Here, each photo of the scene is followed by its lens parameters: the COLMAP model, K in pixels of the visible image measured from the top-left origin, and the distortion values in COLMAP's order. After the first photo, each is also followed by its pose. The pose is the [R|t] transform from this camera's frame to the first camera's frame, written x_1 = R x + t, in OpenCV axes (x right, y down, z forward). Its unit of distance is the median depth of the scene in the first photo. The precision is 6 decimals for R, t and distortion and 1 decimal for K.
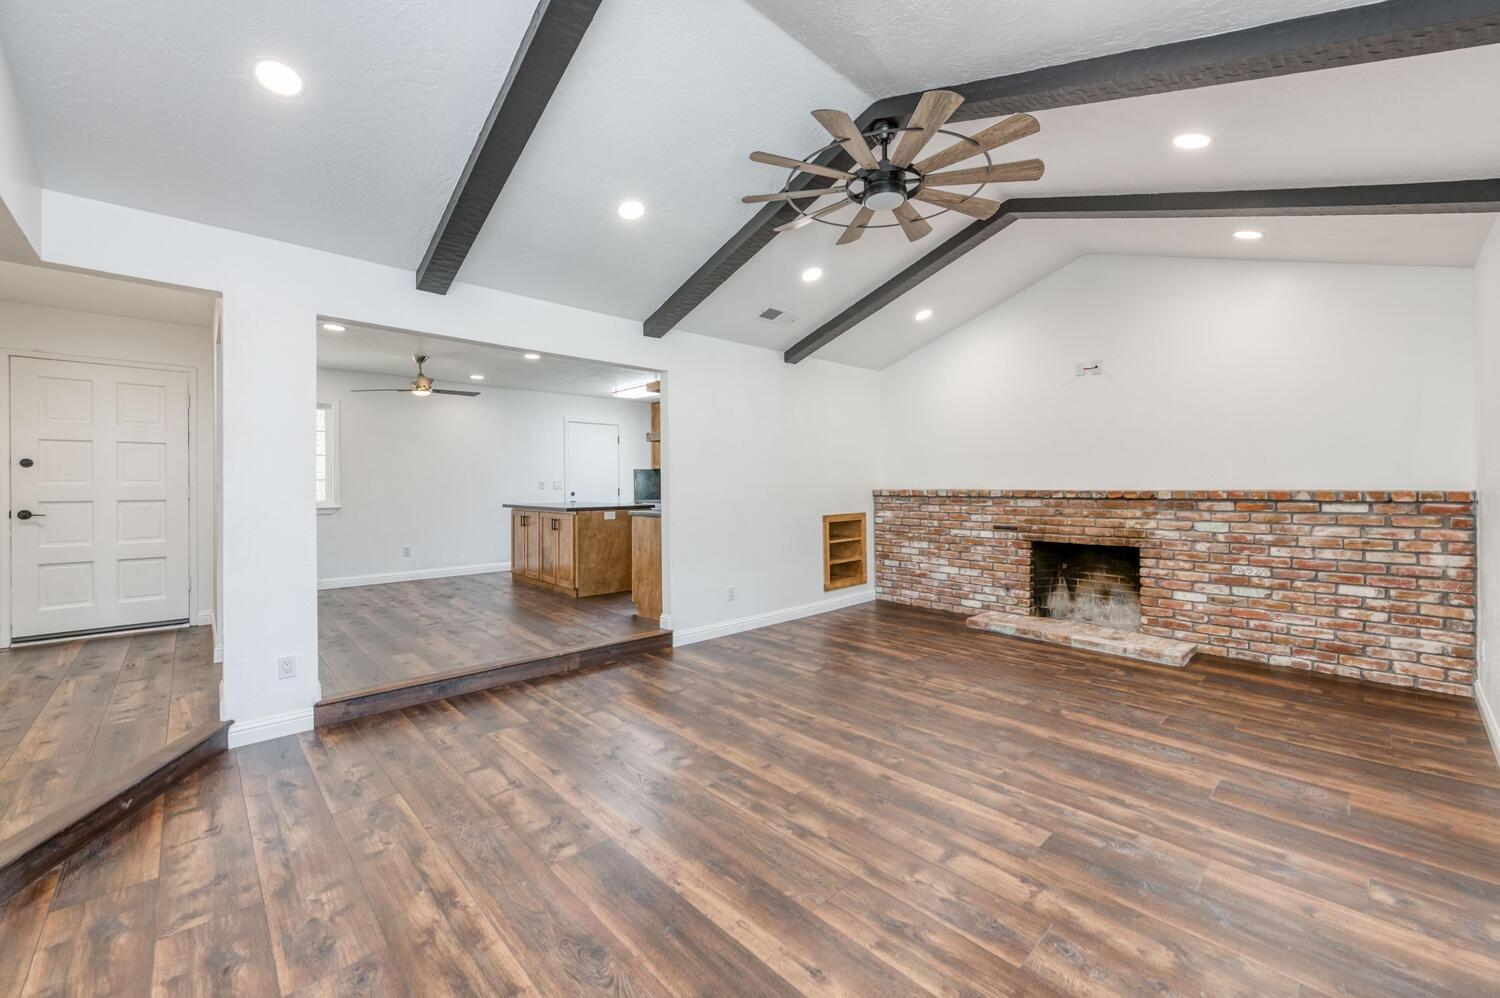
lens RADIAL K [[602.5, 0, 711.5], [0, 602.5, 486.8], [0, 0, 1]] dist [0.001773, 0.000017]
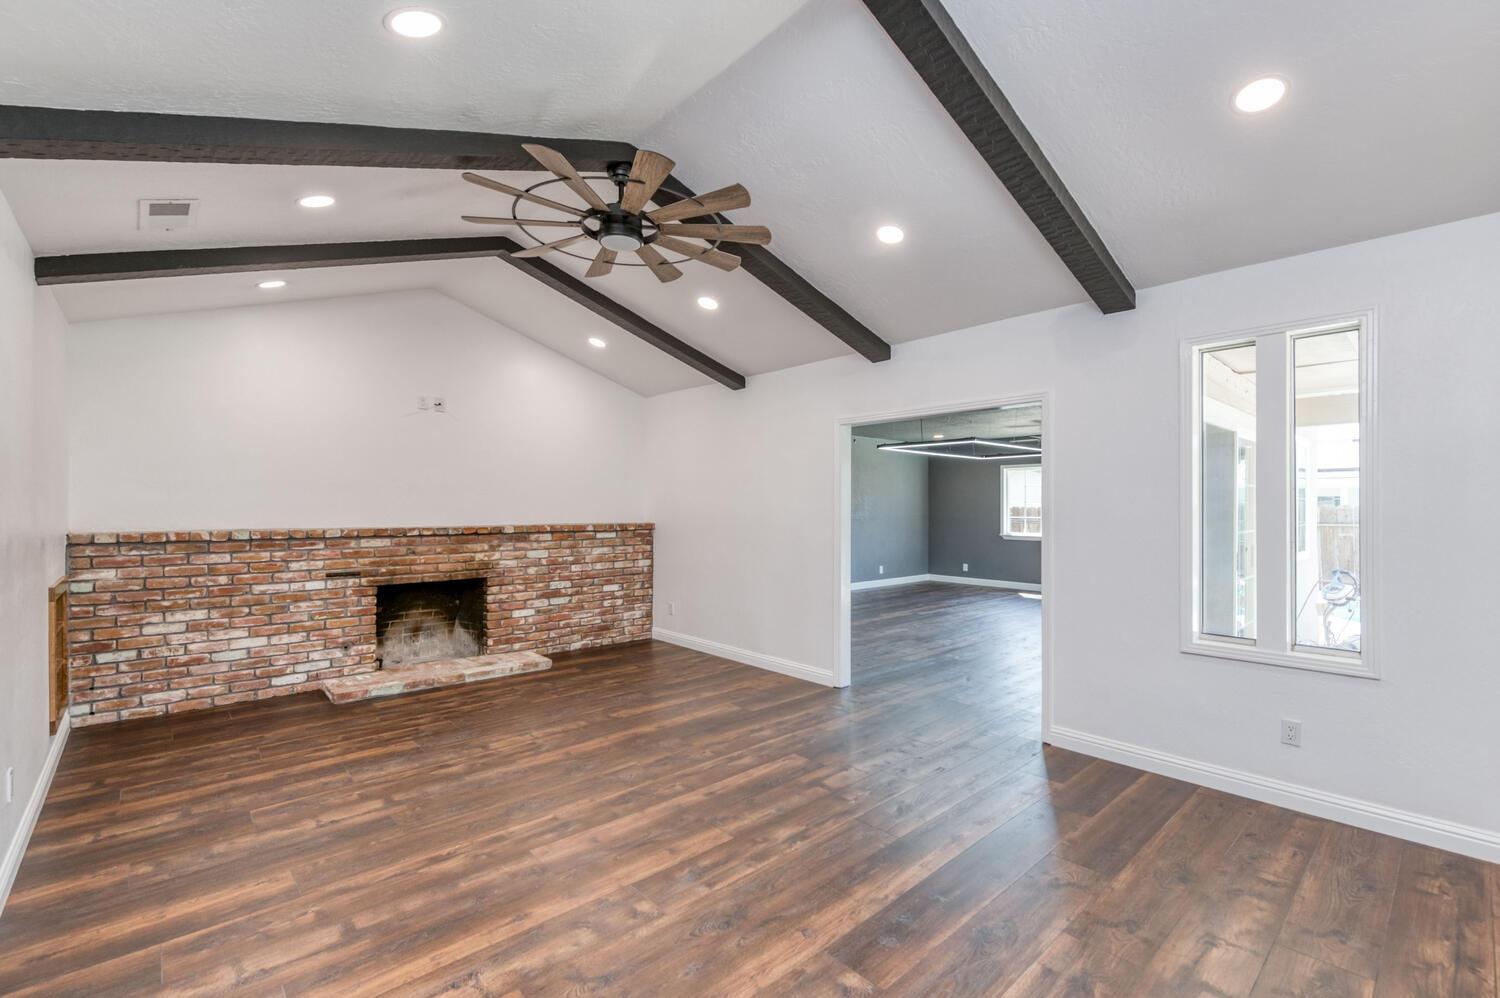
lens RADIAL K [[644.3, 0, 795.3], [0, 644.3, 503.0], [0, 0, 1]] dist [-0.000609, -0.000233]
pose [[-0.050927, 0.009506, 0.998657, -0.543038], [0.001228, 0.999955, -0.009456, -0.026308], [-0.998702, 0.000745, -0.050936, 0.536423]]
